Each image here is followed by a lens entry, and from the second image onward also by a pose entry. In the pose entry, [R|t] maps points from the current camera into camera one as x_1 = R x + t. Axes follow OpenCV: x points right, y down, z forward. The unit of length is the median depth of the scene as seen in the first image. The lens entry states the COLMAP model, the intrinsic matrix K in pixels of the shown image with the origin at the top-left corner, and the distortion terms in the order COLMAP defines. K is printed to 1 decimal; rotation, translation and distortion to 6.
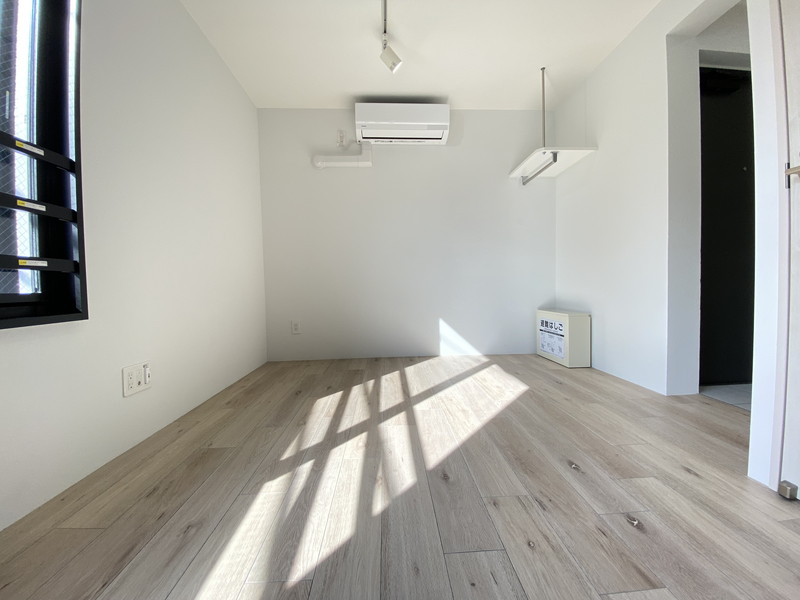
lens RADIAL K [[322.2, 0, 400.0], [0, 322.2, 300.0], [0, 0, 1]] dist [0.000339, 0.000030]
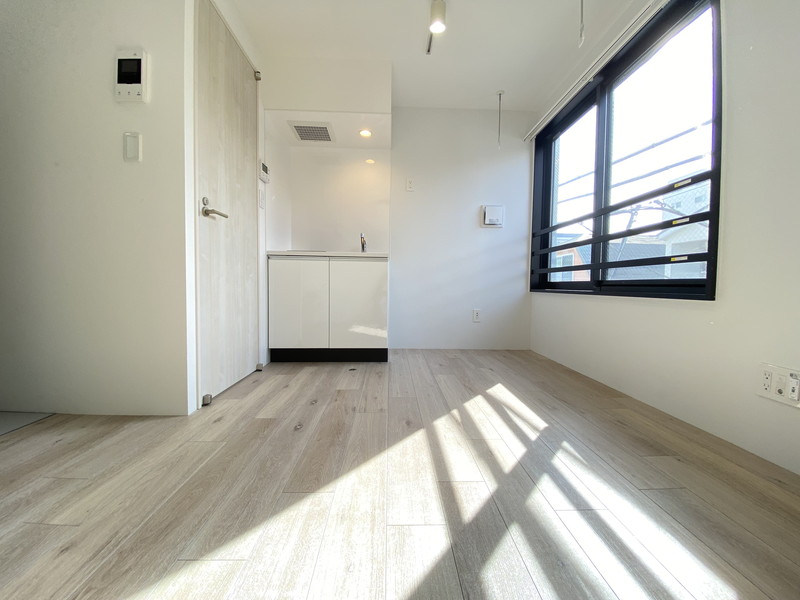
lens RADIAL K [[321.0, 0, 400.0], [0, 321.0, 300.0], [0, 0, 1]] dist [-0.047885, -0.000100]
pose [[-0.999942, 0.007347, 0.007849, 0.150688], [0.007985, 0.996379, 0.084652, -0.044350], [-0.007199, 0.084710, -0.996380, 2.070709]]
